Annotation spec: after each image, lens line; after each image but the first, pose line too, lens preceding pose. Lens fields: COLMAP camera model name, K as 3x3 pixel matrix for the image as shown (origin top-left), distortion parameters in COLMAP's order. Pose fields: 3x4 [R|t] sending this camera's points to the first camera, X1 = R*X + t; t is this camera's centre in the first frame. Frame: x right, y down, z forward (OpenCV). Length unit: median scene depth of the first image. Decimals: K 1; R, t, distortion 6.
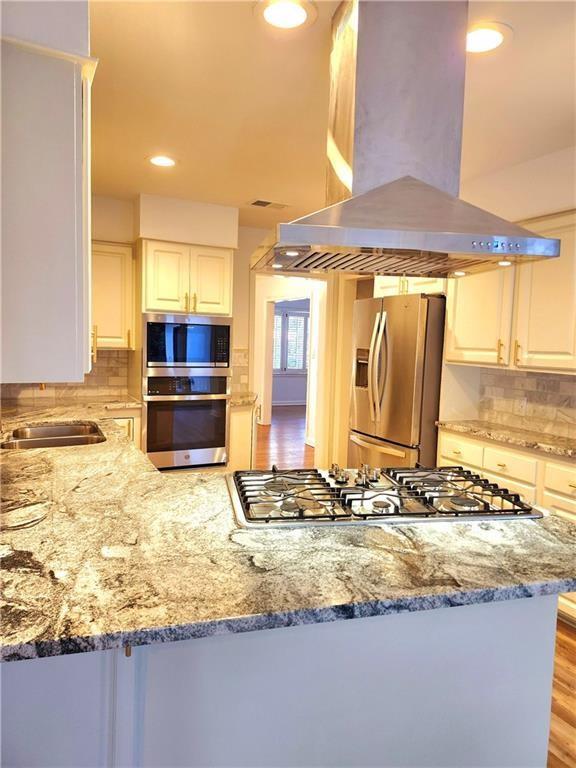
lens RADIAL K [[543.3, 0, 287.8], [0, 543.3, 380.6], [0, 0, 1]] dist [0.052428, -0.047617]
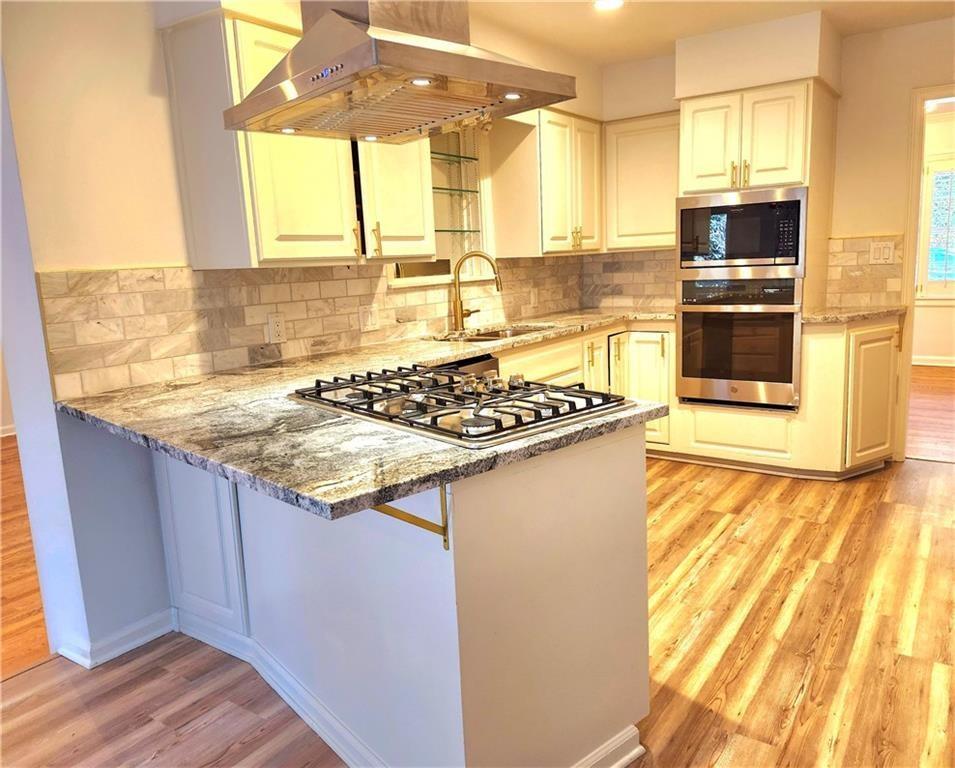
lens RADIAL K [[705.7, 0, 479.1], [0, 705.7, 384.9], [0, 0, 1]] dist [0.044479, 0.000731]
pose [[0.494065, 0.109951, -0.862444, 0.496717], [-0.013040, 0.992797, 0.119099, 0.024372], [0.869327, -0.047597, 0.491940, 0.230195]]
